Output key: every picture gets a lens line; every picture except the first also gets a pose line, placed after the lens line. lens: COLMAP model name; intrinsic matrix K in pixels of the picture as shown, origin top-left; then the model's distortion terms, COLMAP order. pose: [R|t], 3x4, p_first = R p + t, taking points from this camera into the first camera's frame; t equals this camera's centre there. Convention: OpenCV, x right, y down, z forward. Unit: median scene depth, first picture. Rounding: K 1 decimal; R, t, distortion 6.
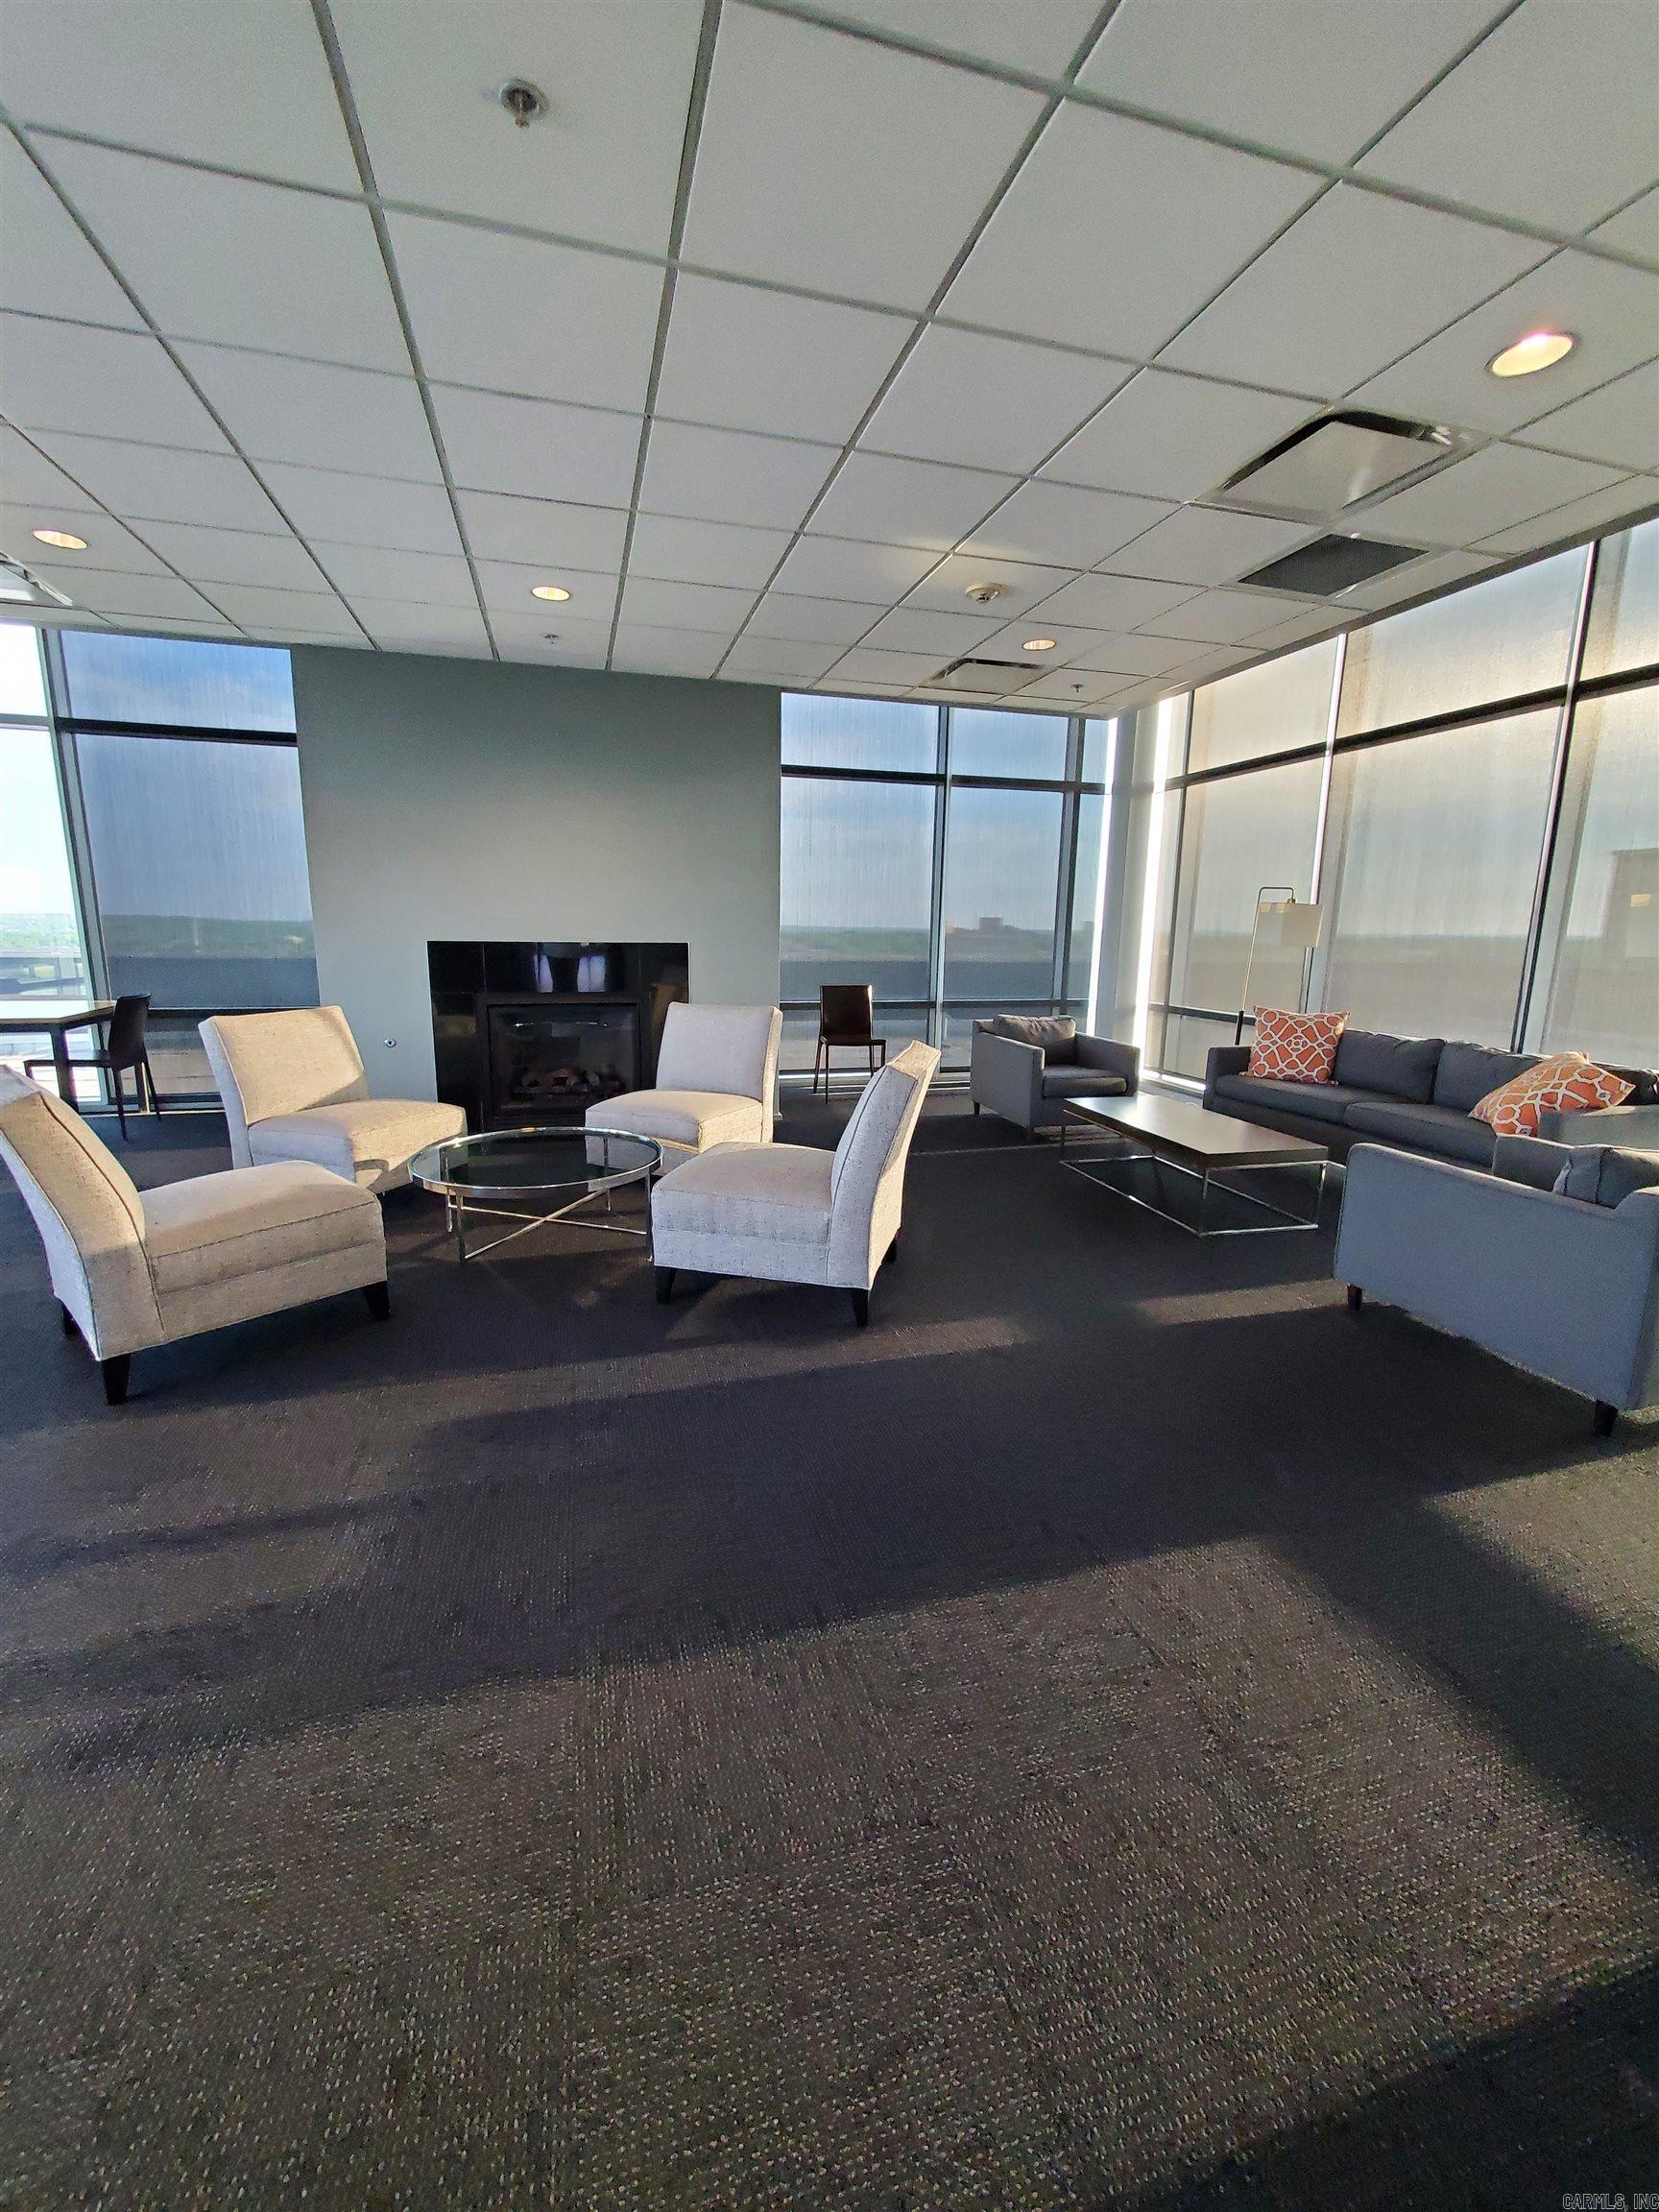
lens RADIAL K [[887.6, 0, 825.6], [0, 887.6, 1096.5], [0, 0, 1]] dist [-0.000070, -0.001785]
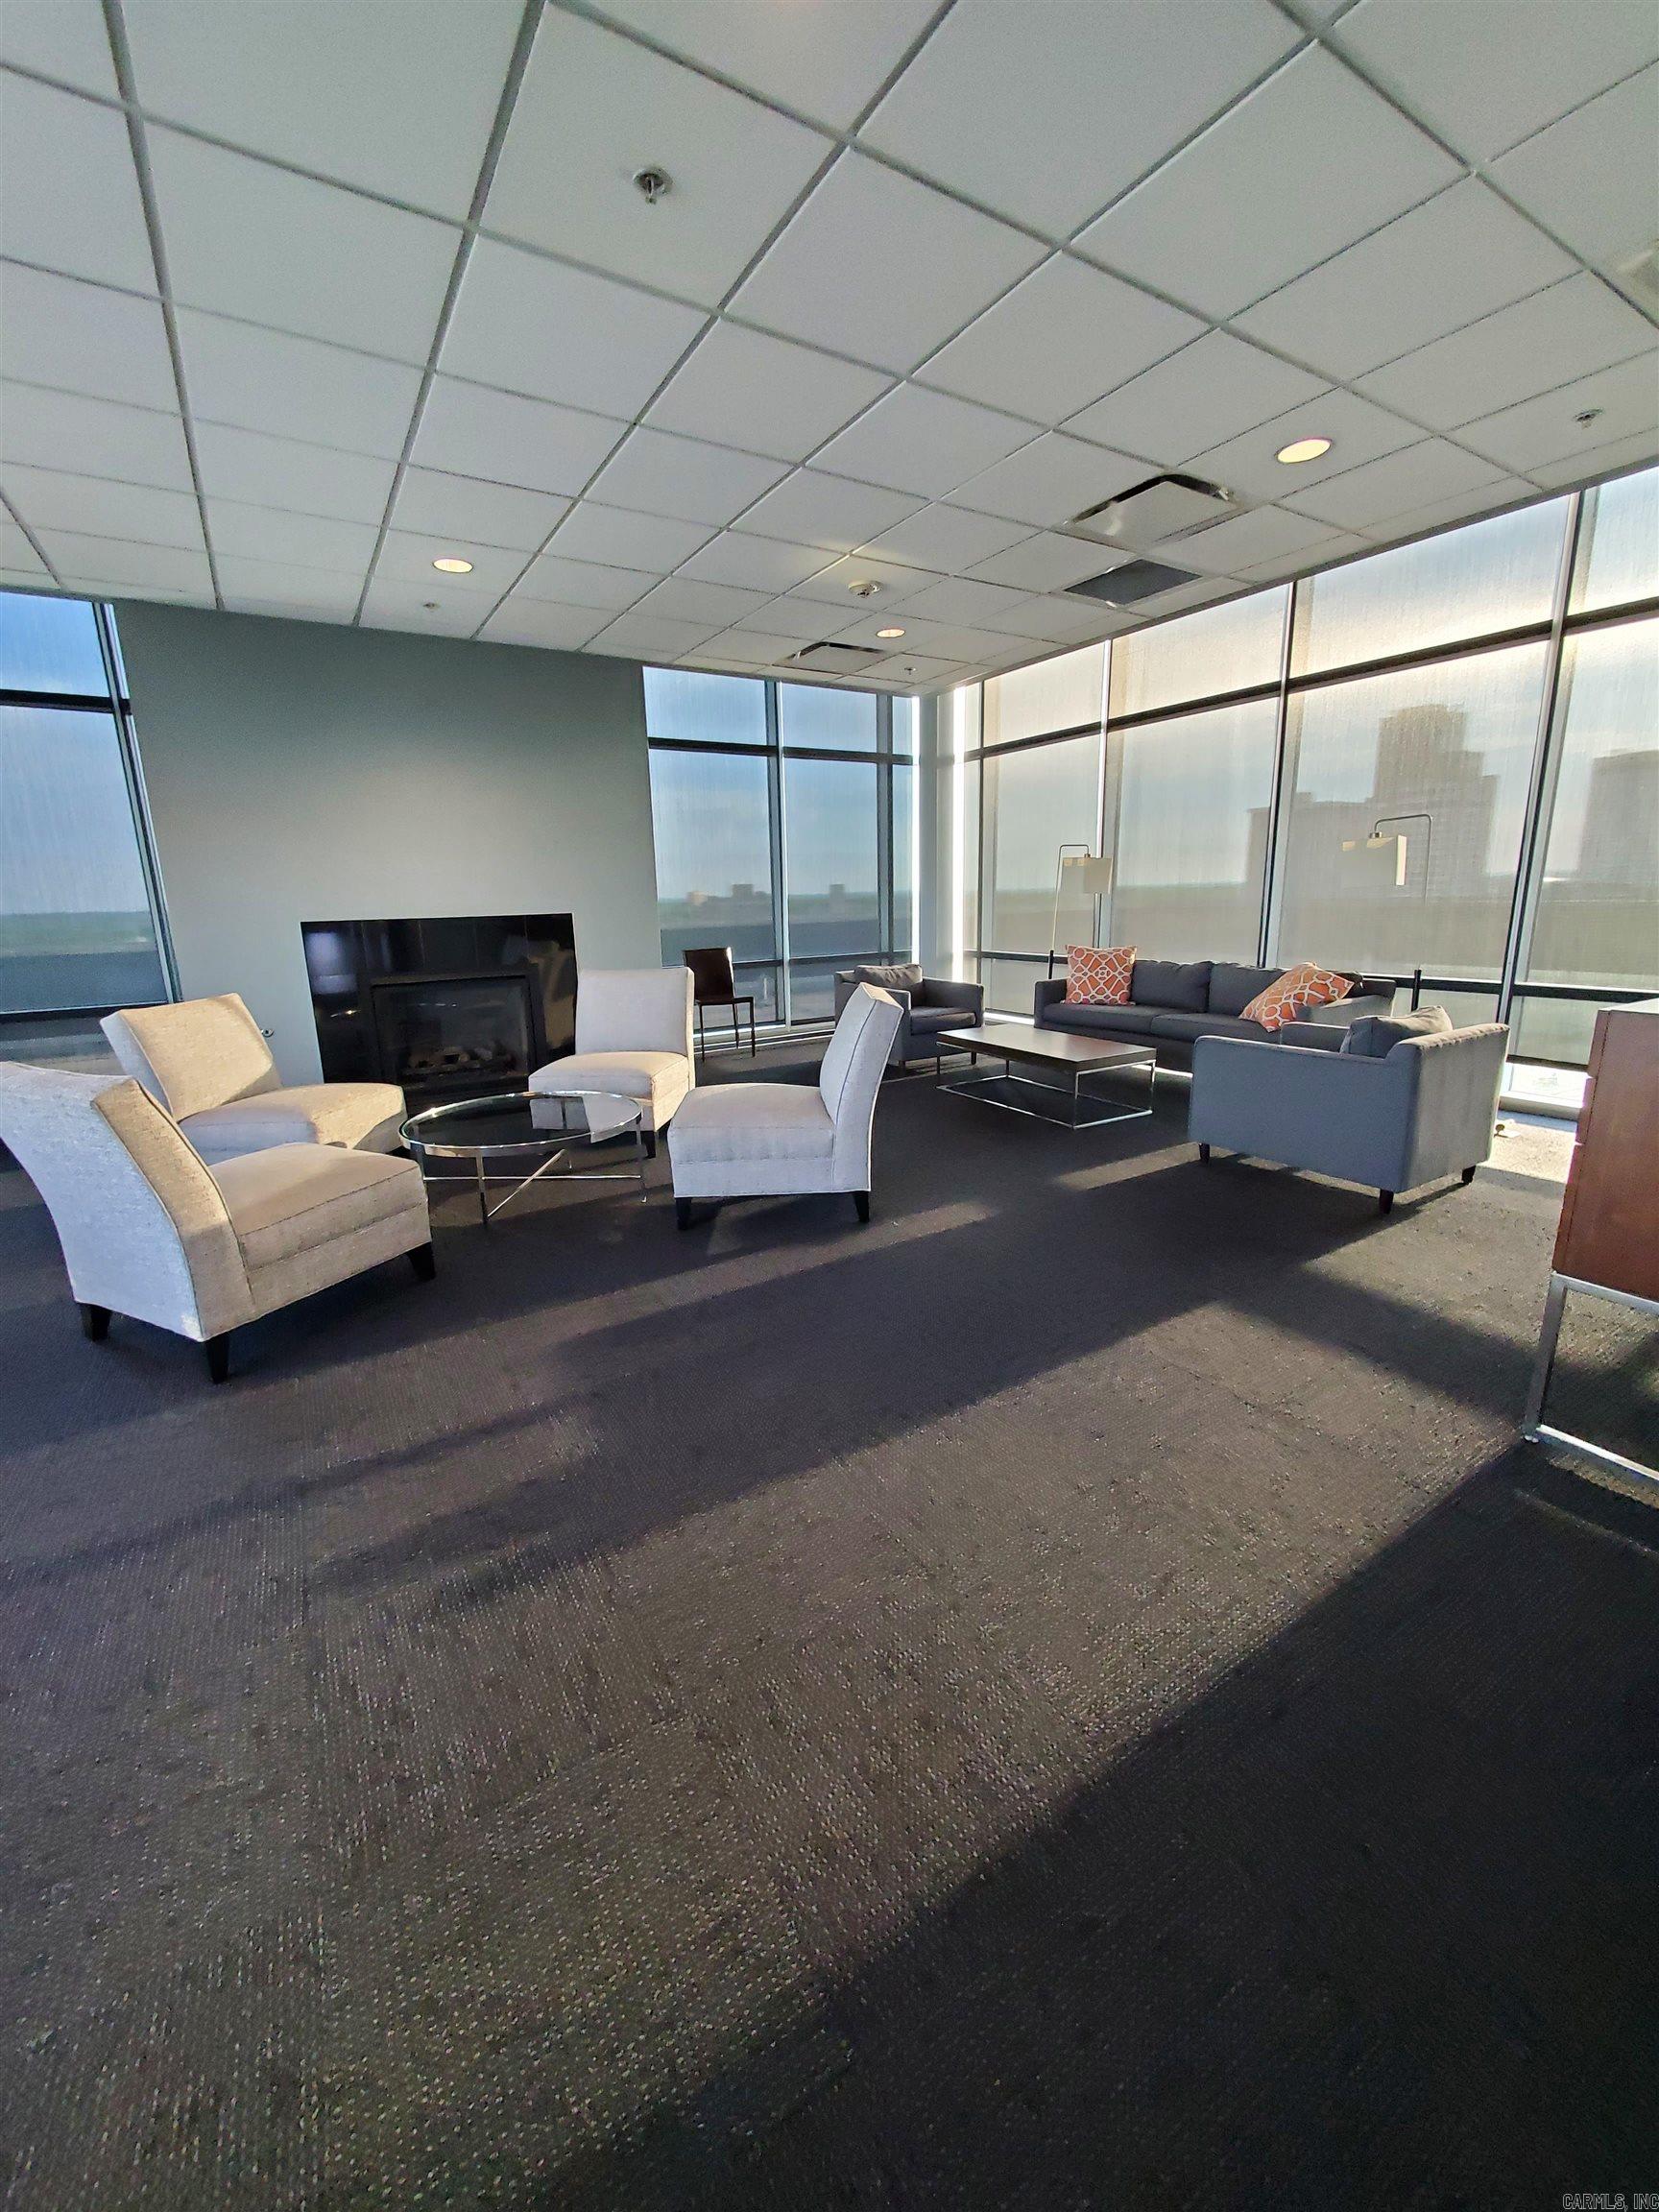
lens RADIAL K [[887.6, 0, 827.6], [0, 887.6, 1099.2], [0, 0, 1]] dist [-0.000070, -0.001785]
pose [[0.958425, -0.101053, 0.266851, -0.248330], [0.091370, 0.994636, 0.048487, 0.026225], [-0.270320, -0.022089, 0.962517, -0.102934]]
